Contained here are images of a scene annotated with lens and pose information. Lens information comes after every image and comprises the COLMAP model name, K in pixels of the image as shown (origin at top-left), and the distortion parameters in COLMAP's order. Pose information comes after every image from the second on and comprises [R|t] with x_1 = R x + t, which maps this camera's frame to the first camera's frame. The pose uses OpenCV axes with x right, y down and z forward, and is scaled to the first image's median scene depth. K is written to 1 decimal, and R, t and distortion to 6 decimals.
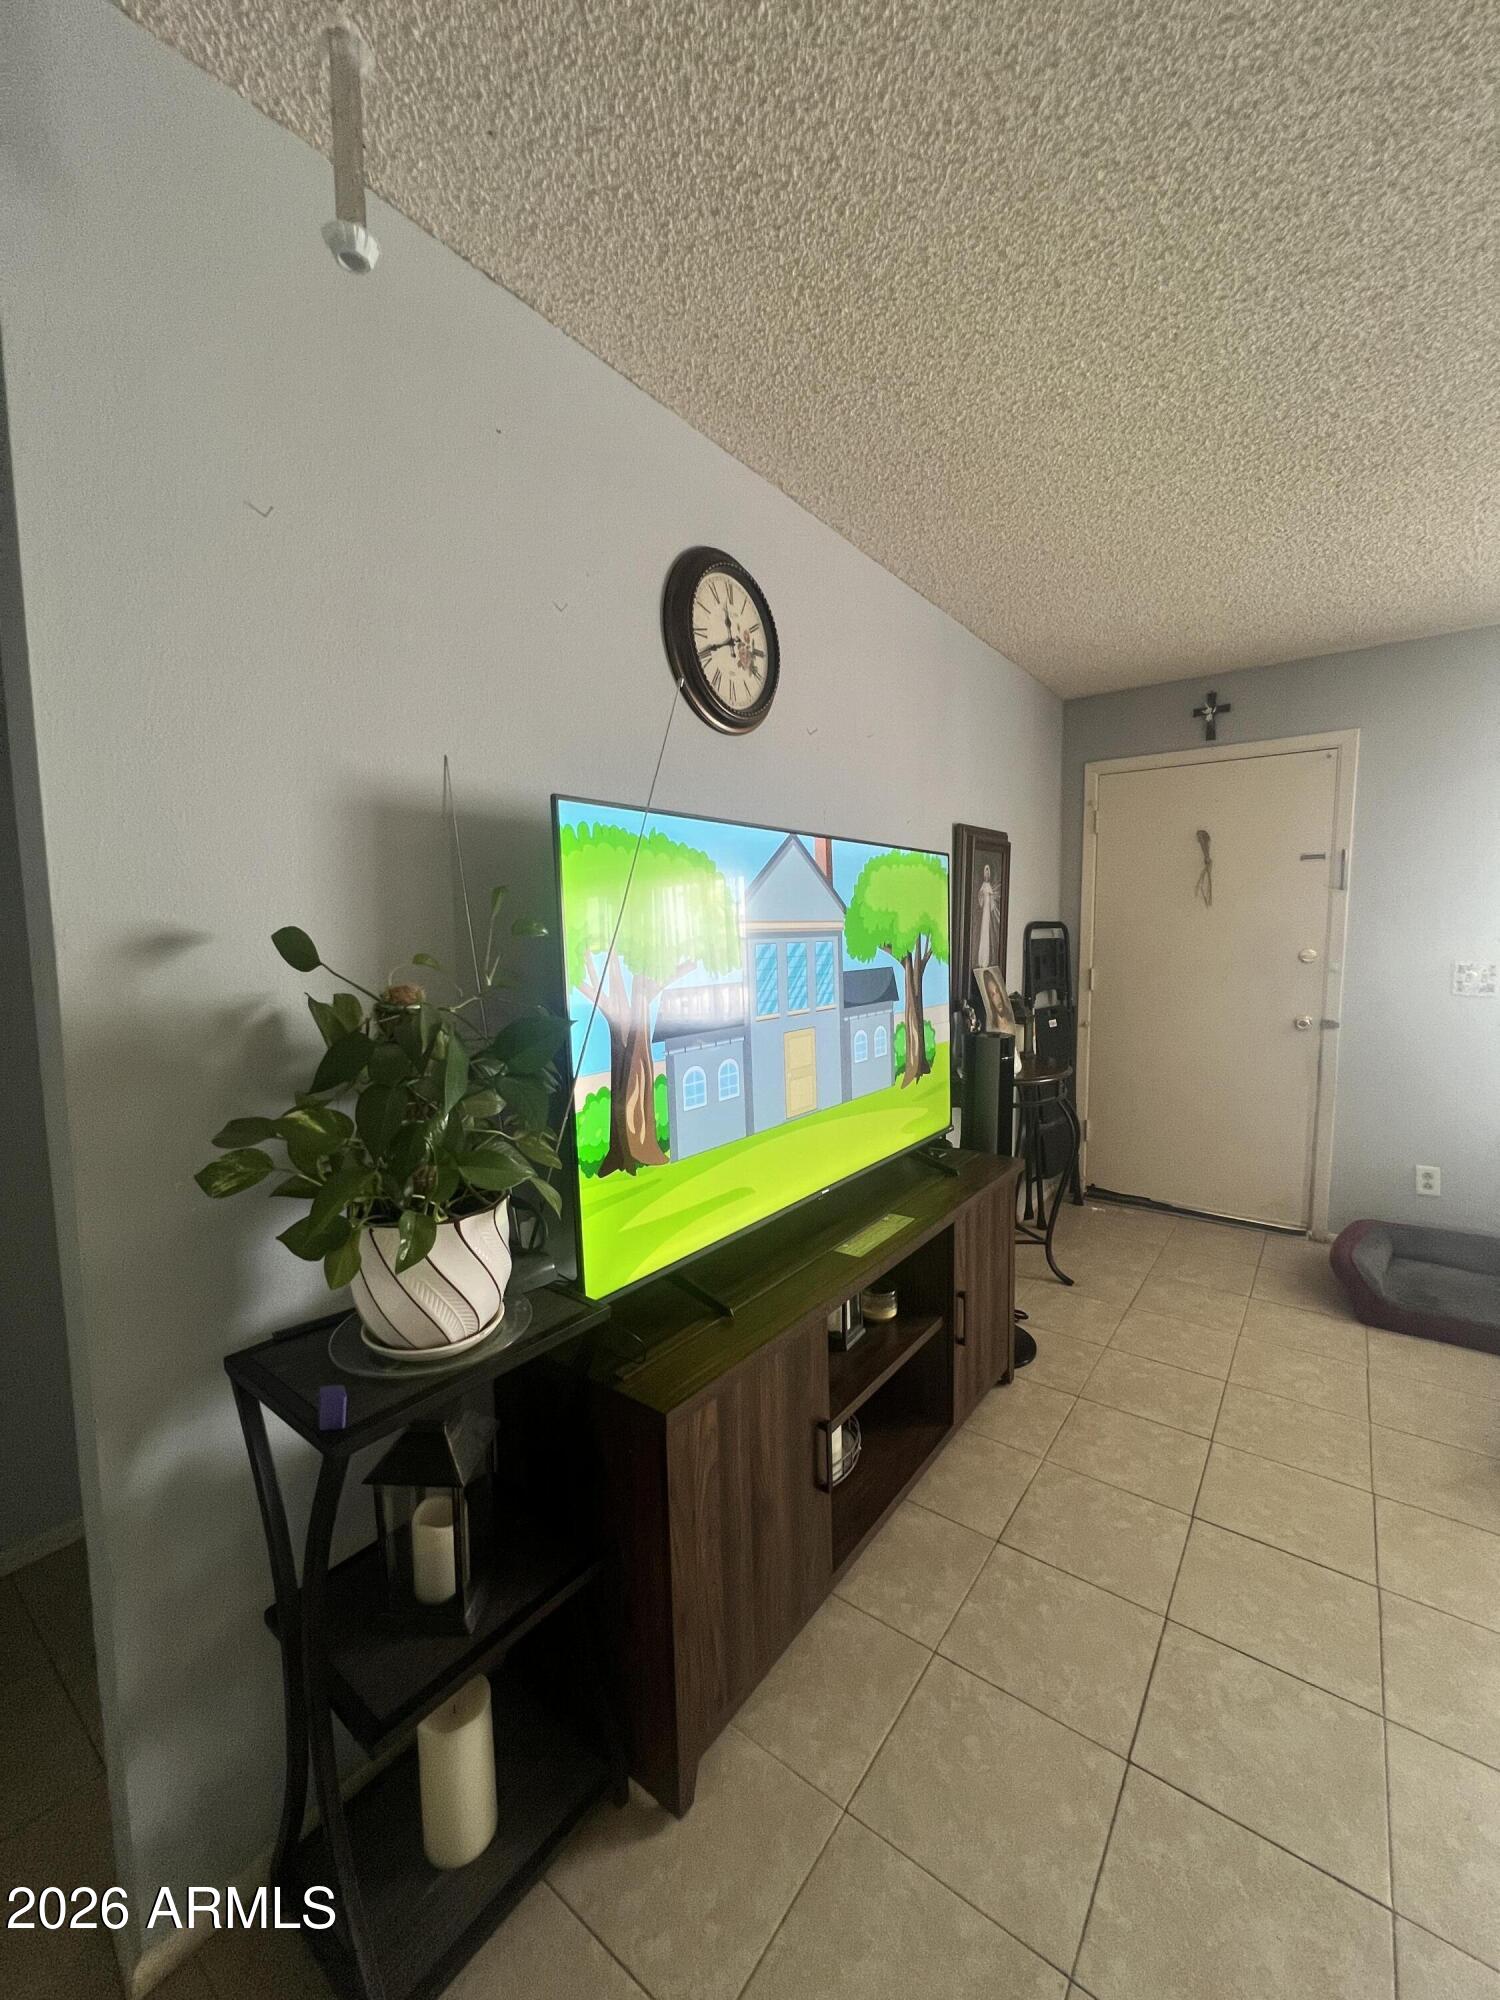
lens RADIAL K [[799.2, 0, 748.8], [0, 799.2, 1002.0], [0, 0, 1]] dist [0.000048, 0.000307]
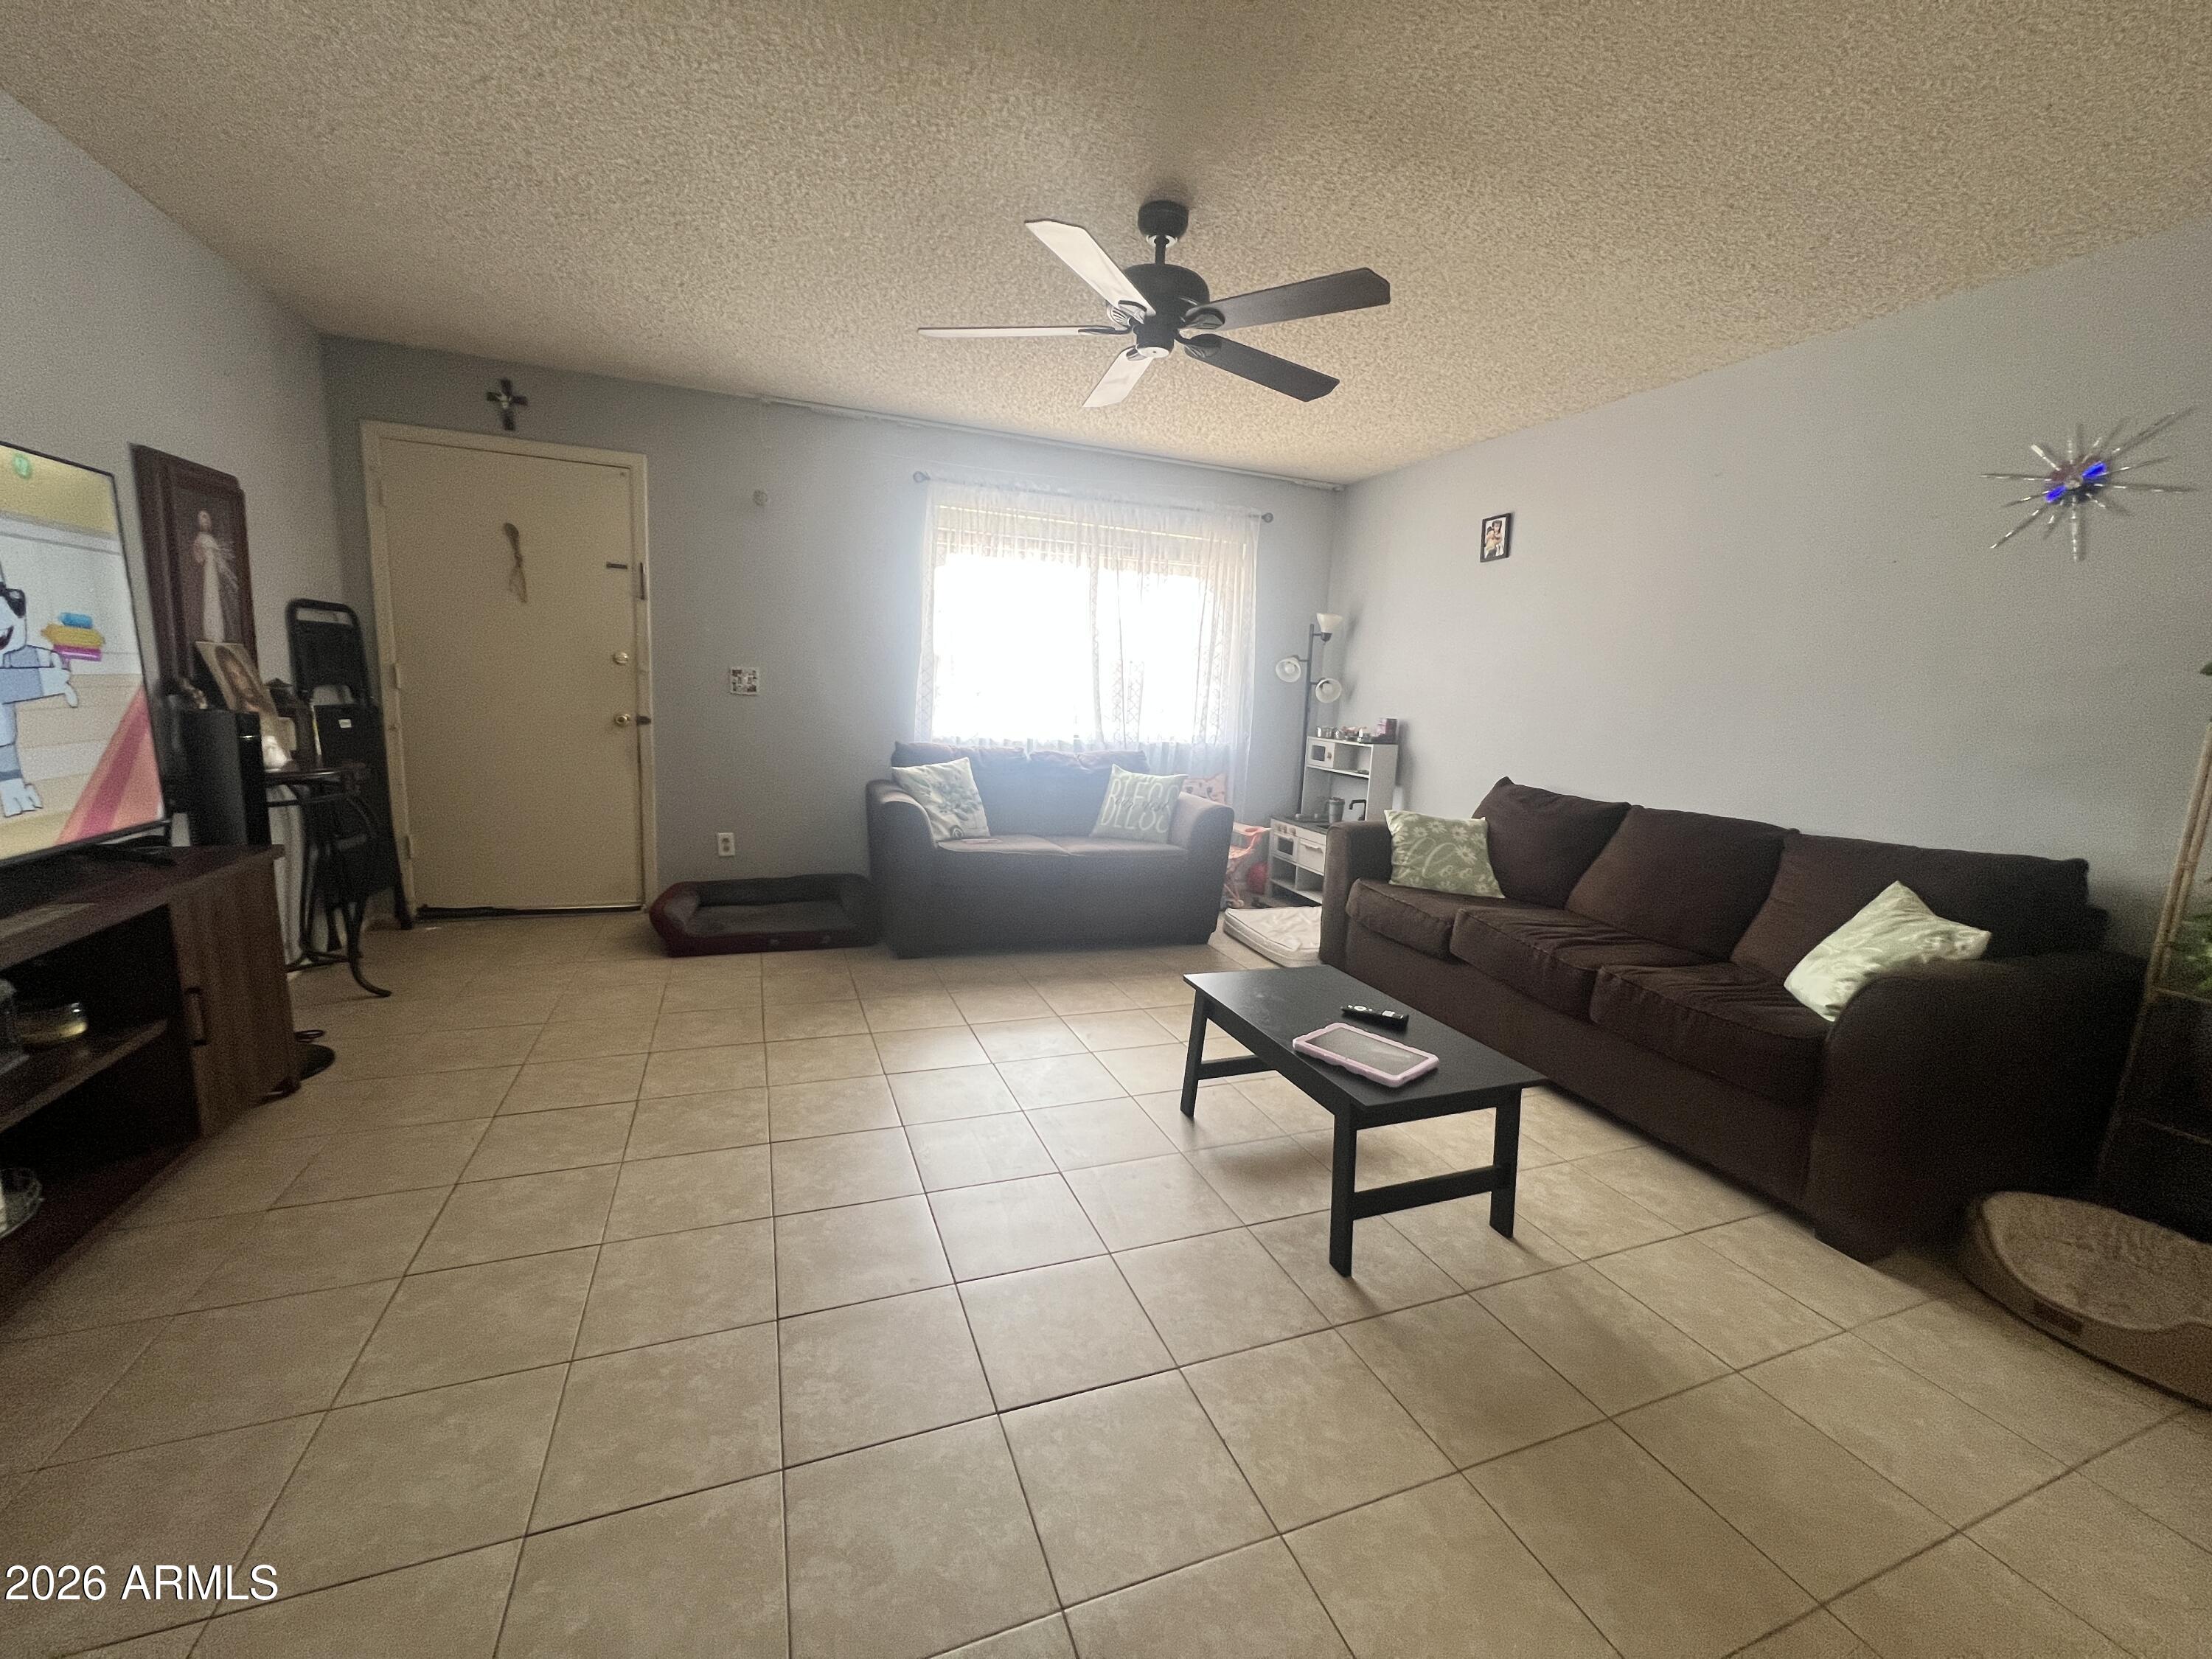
lens RADIAL K [[884.0, 0, 1105.8], [0, 884.0, 831.9], [0, 0, 1]] dist [0.000048, 0.000307]
pose [[0.520972, -0.102367, 0.847413, -0.012284], [0.022688, 0.994093, 0.106137, 0.068886], [-0.853272, -0.036068, 0.520217, -0.224495]]
